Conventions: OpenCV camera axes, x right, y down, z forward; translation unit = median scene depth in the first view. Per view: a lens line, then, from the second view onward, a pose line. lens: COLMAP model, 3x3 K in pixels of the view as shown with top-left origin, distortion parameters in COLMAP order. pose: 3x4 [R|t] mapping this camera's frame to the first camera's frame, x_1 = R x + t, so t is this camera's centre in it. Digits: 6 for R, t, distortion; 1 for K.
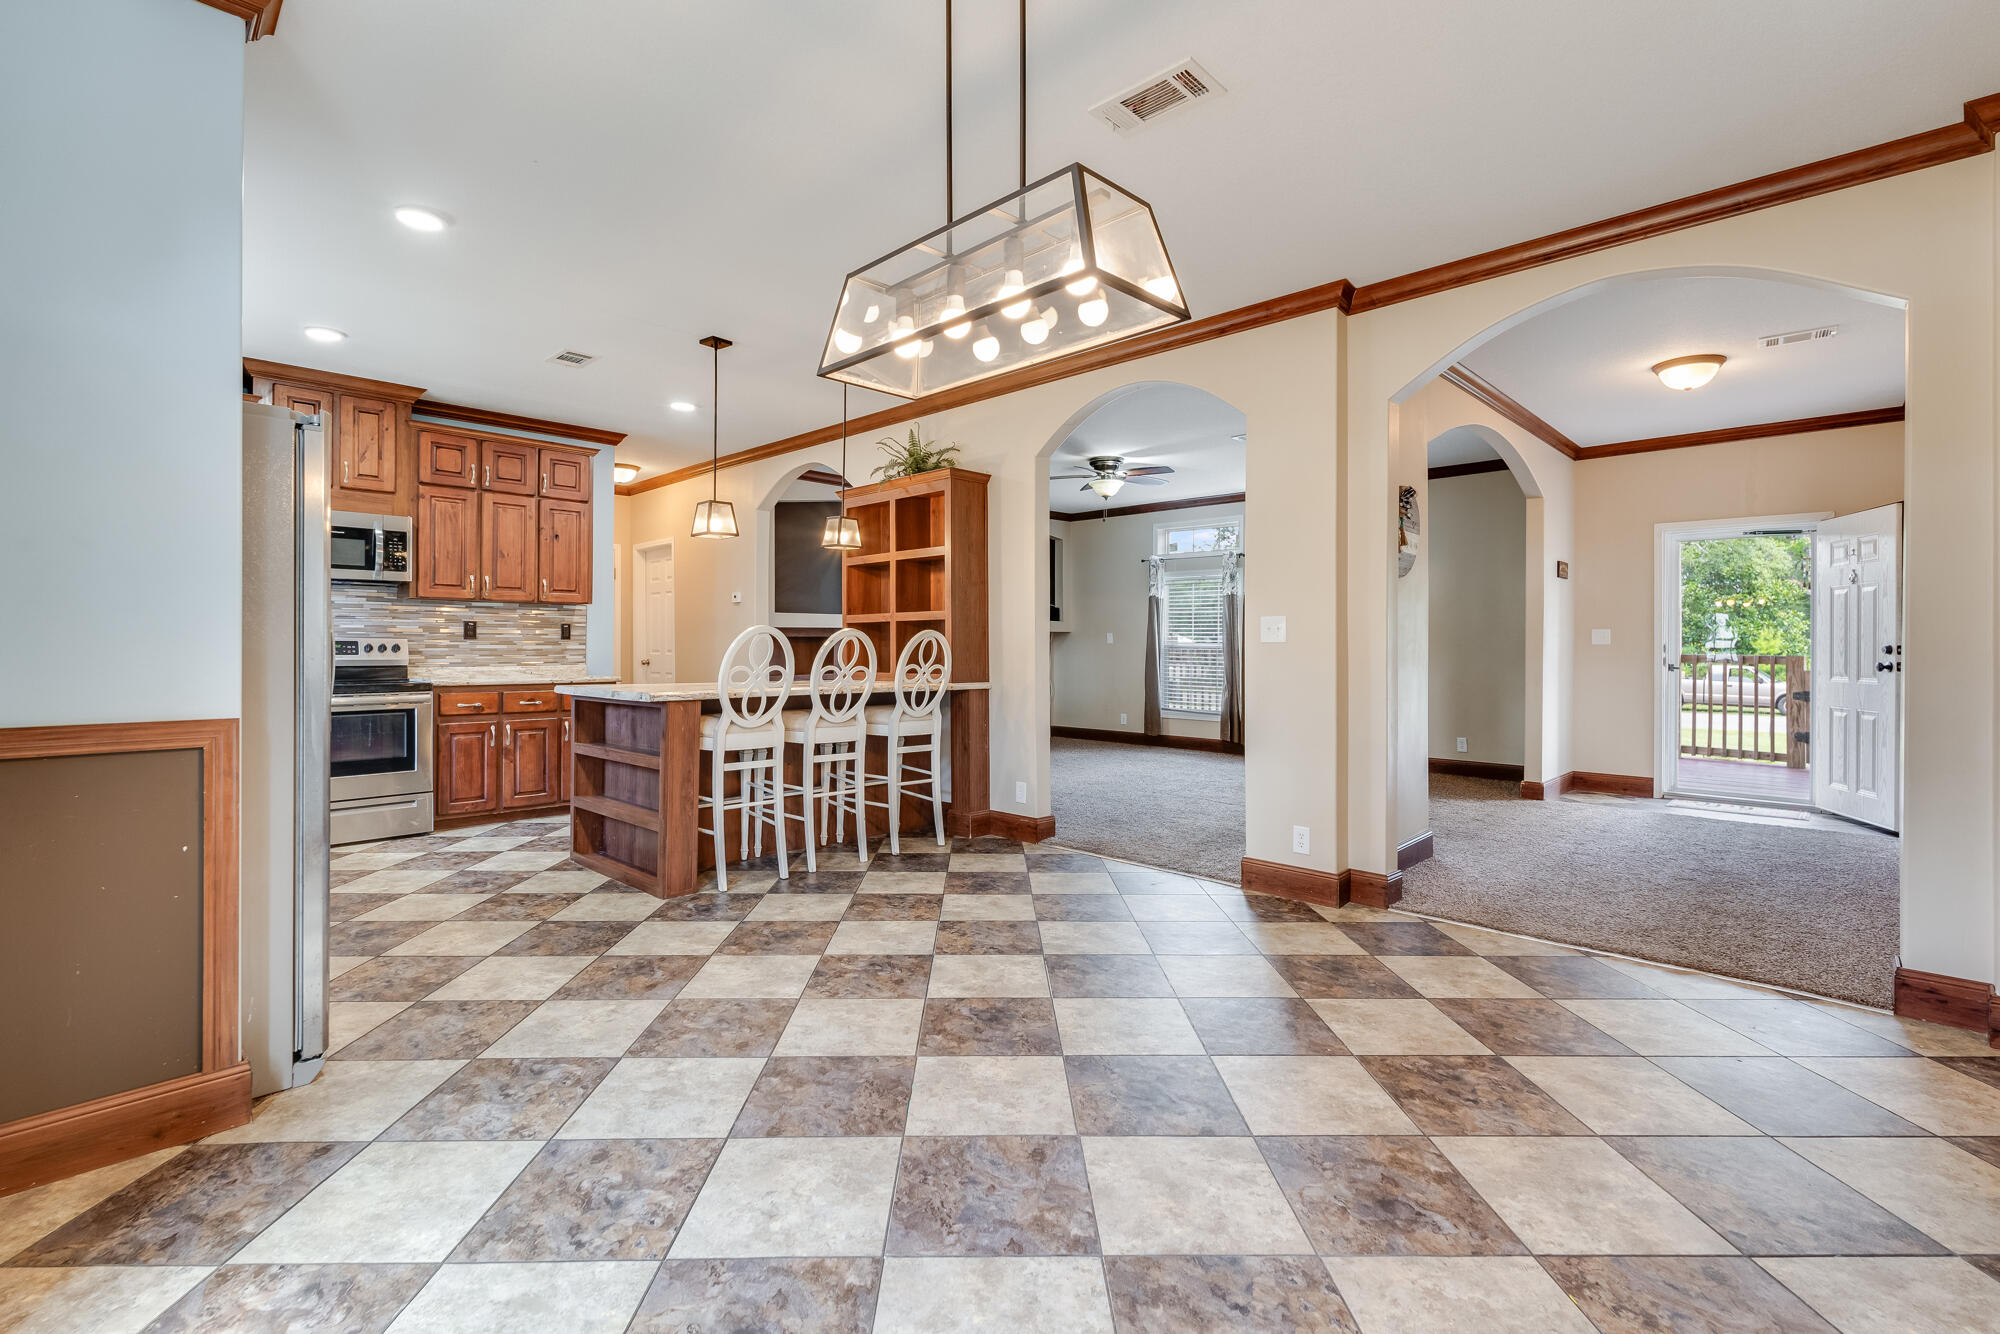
lens RADIAL K [[892.2, 0, 997.8], [0, 892.2, 642.9], [0, 0, 1]] dist [-0.001606, 0.000455]
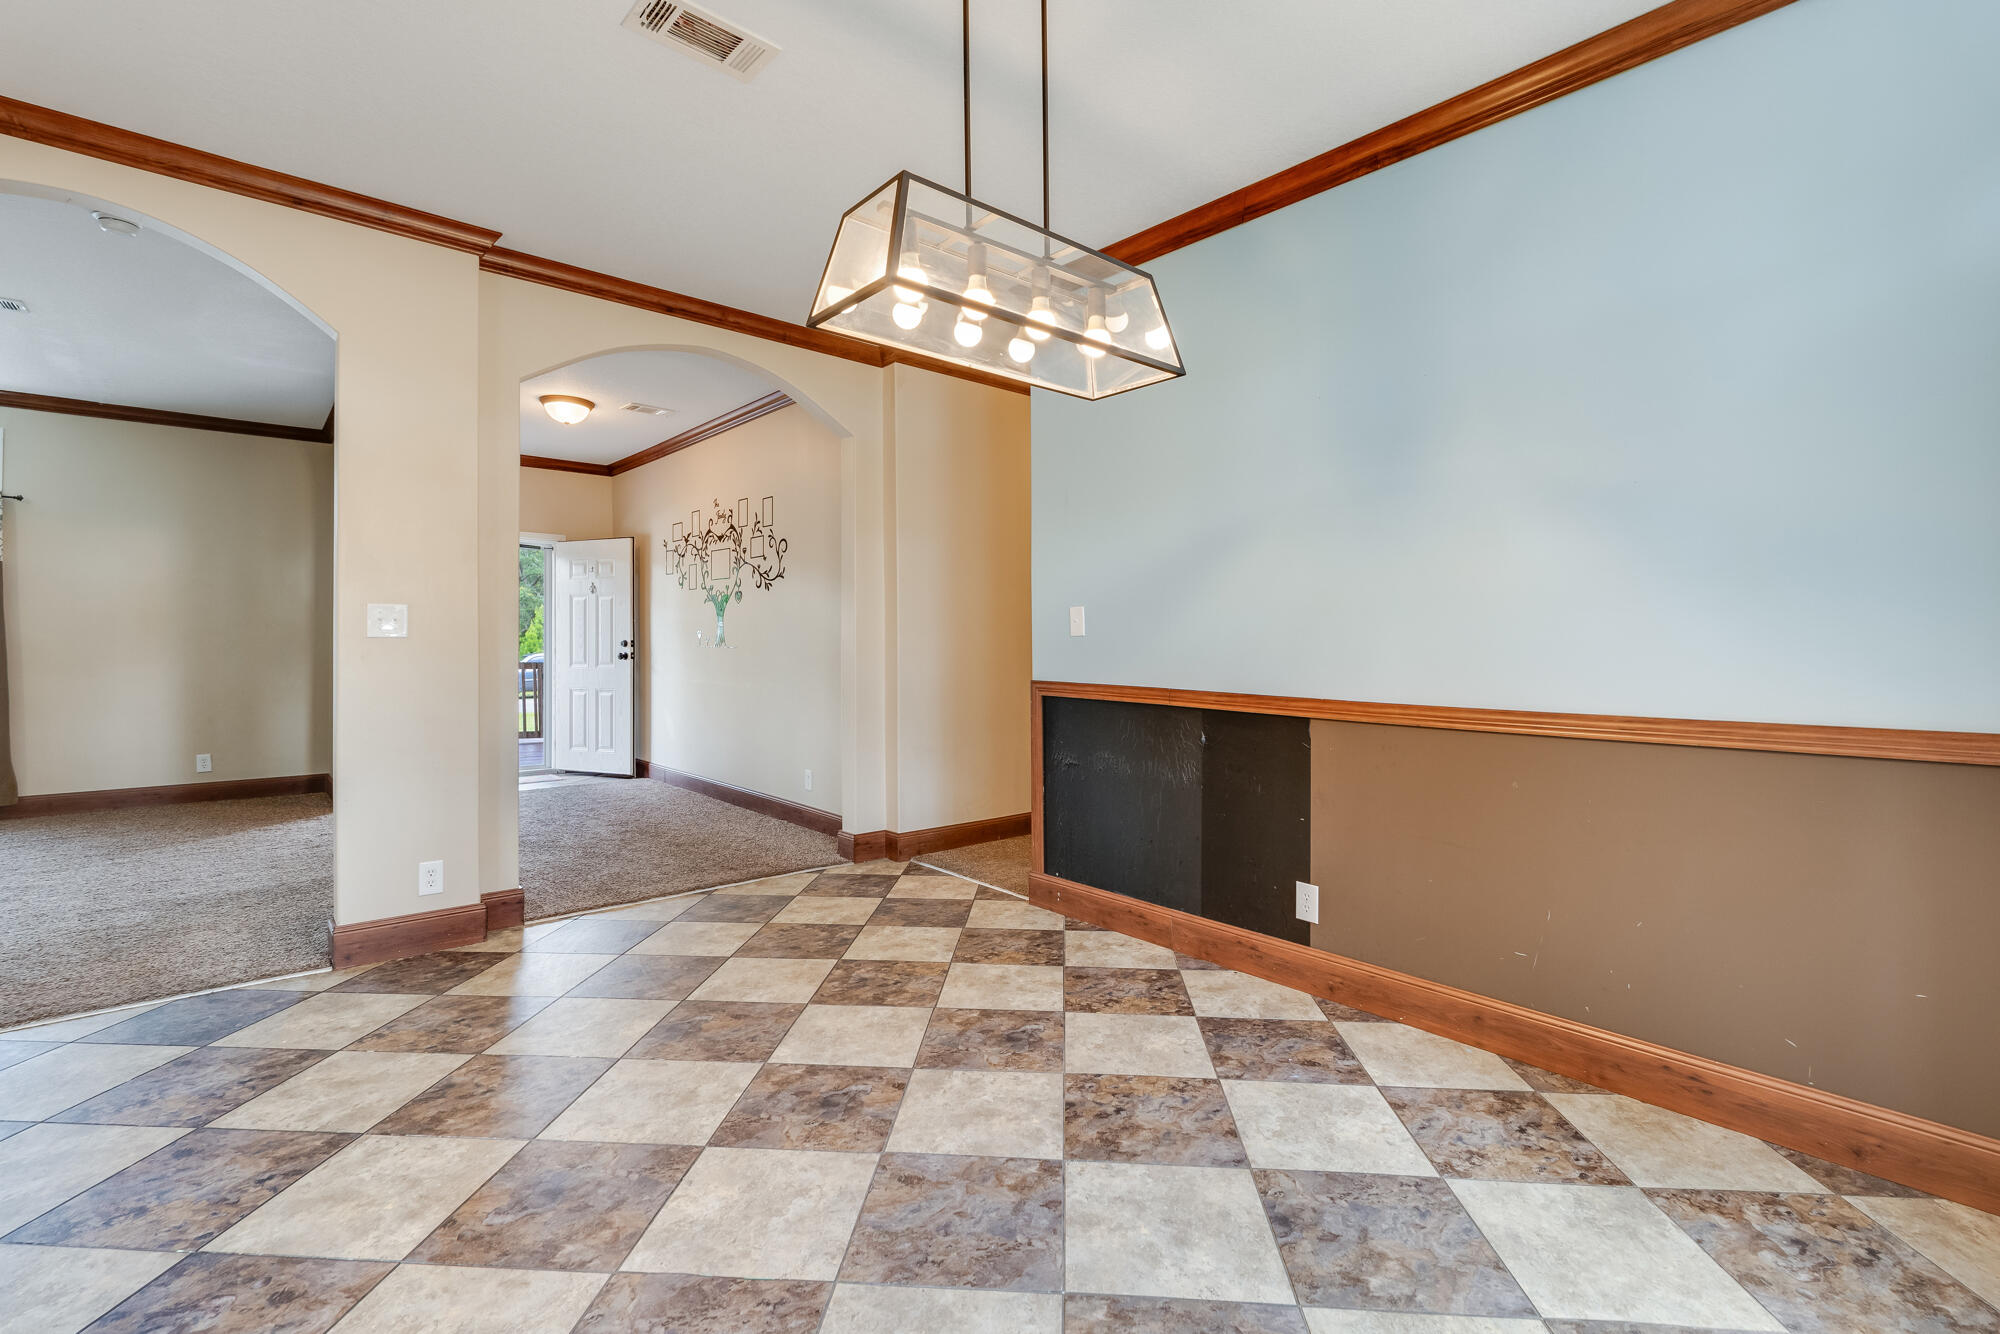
lens RADIAL K [[898.5, 0, 1006.5], [0, 898.5, 619.2], [0, 0, 1]] dist [-0.001395, 0.000133]
pose [[0.077178, 0.022934, 0.996753, -0.341386], [-0.004129, 0.999734, -0.022683, -0.000814], [-0.997009, -0.002365, 0.077252, 0.307915]]
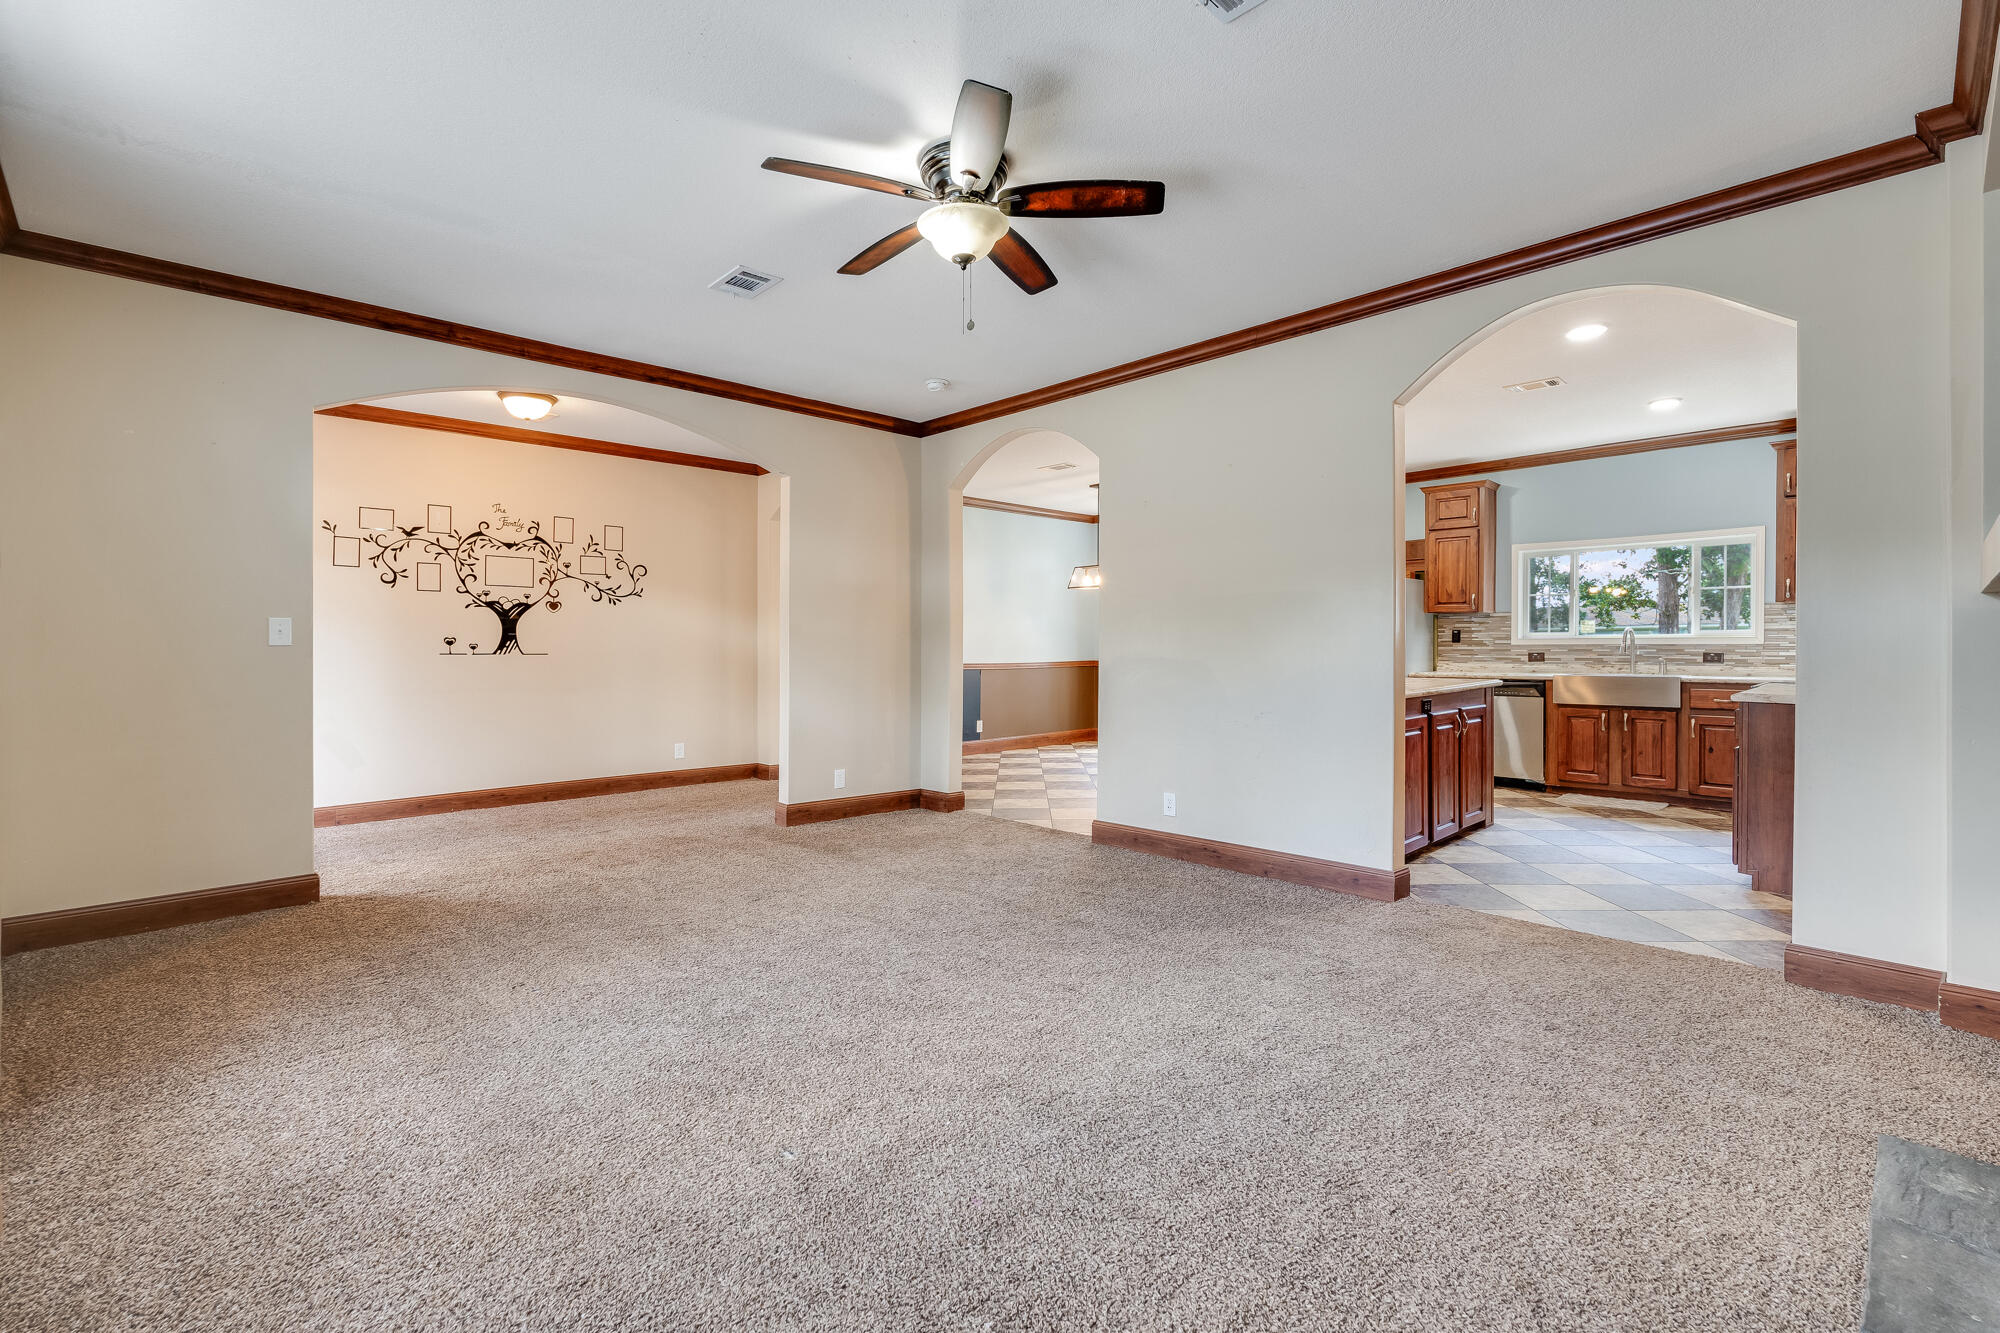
lens RADIAL K [[900.1, 0, 1002.0], [0, 900.1, 652.5], [0, 0, 1]] dist [0.001987, 0.000260]
pose [[-0.999537, 0.001213, 0.030411, 0.132931], [0.001407, 0.999979, 0.006376, 0.001483], [-0.030403, 0.006415, -0.999517, 1.971415]]
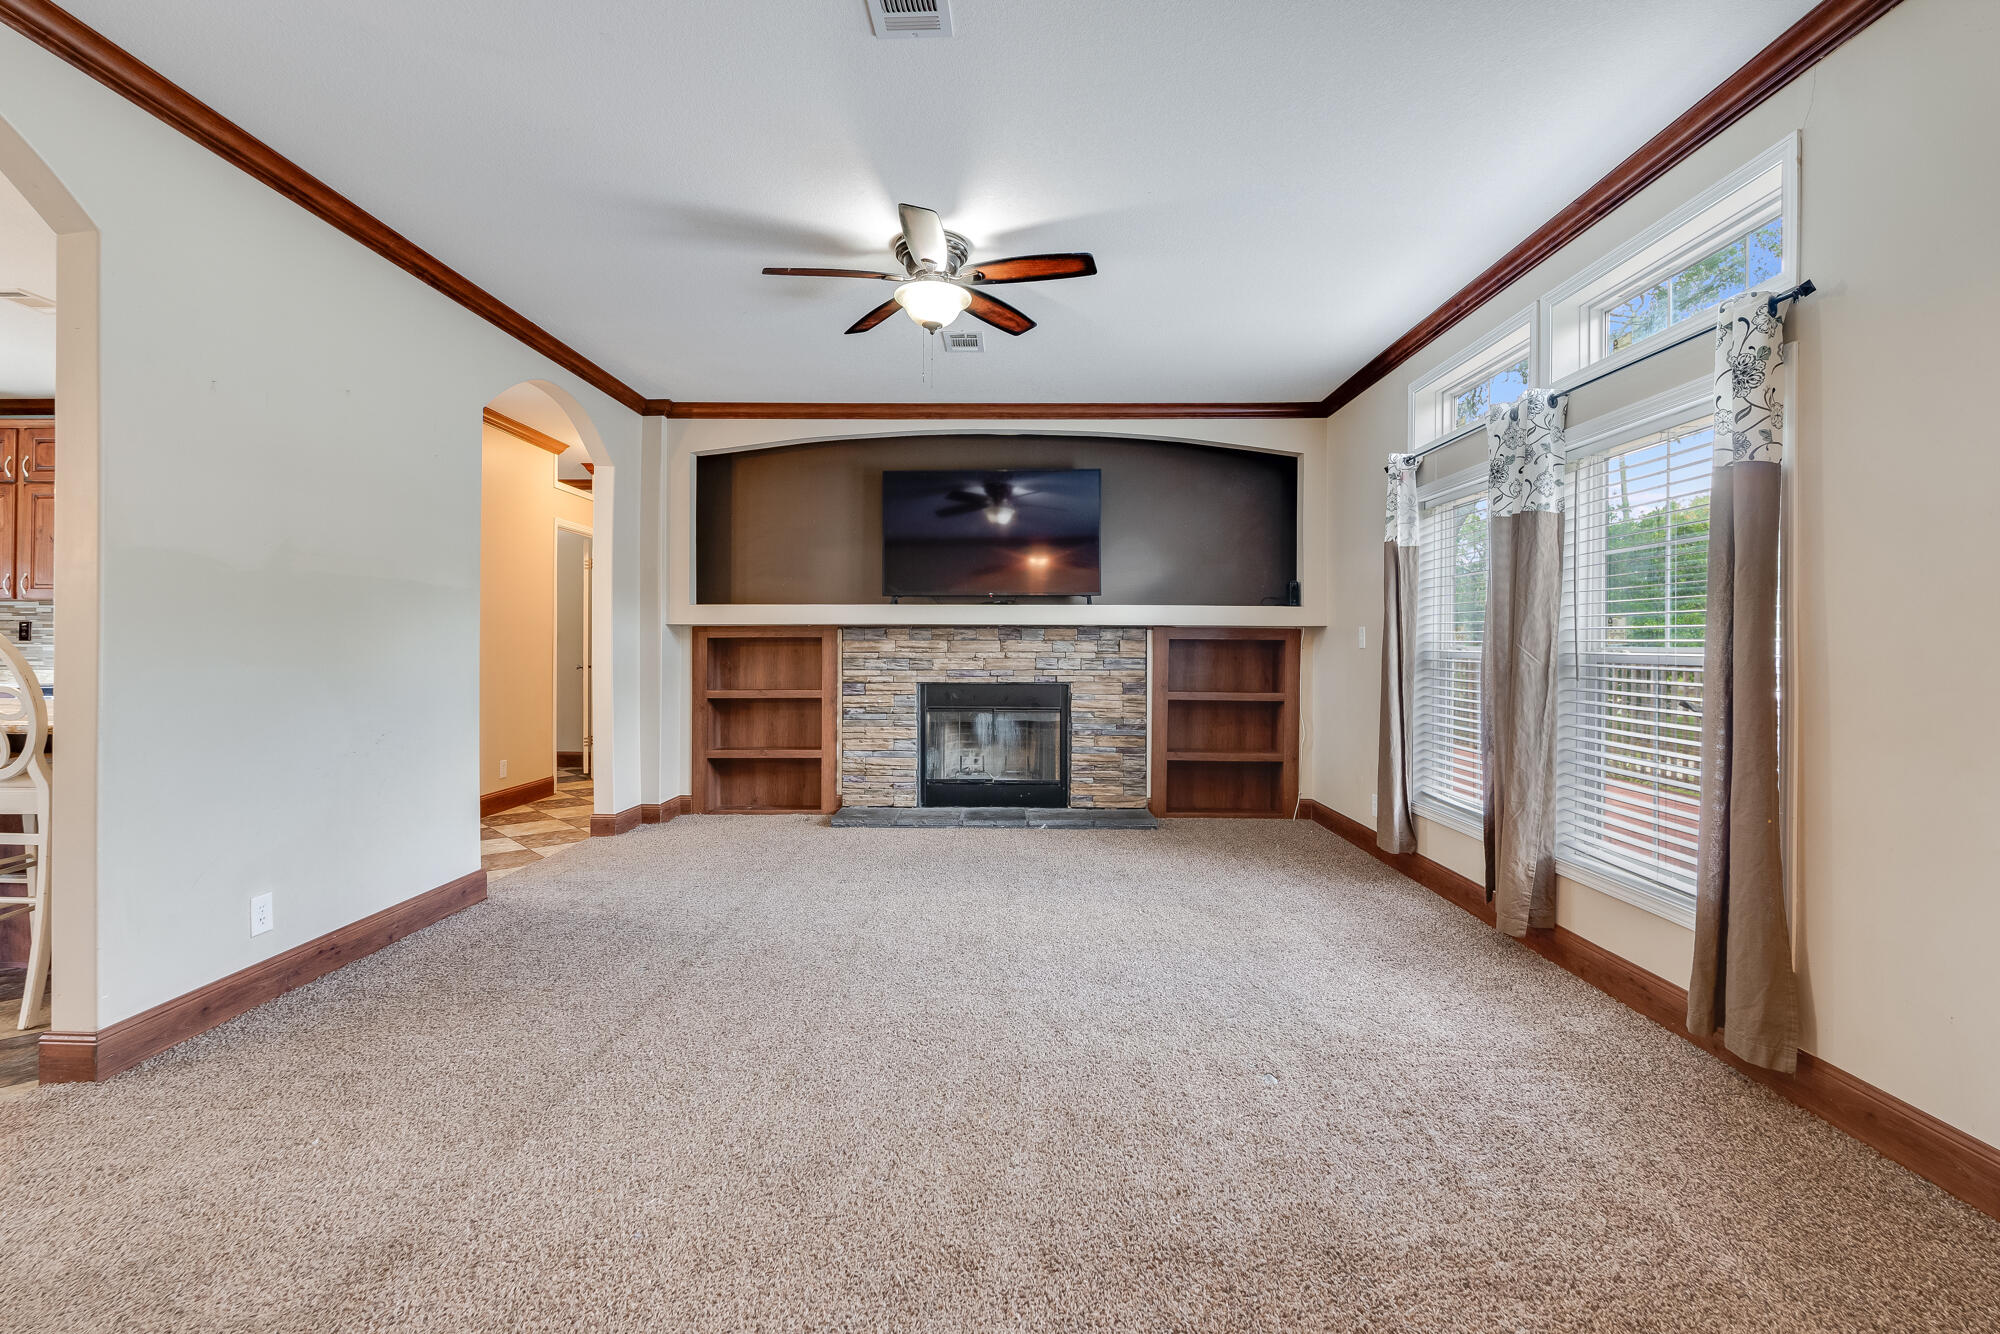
lens RADIAL K [[892.2, 0, 997.8], [0, 892.2, 642.9], [0, 0, 1]] dist [-0.001606, 0.000455]
pose [[0.679520, -0.000867, -0.733657, 0.687354], [-0.001109, 0.999997, -0.002209, -0.001560], [0.733656, 0.002315, 0.679517, 1.016094]]
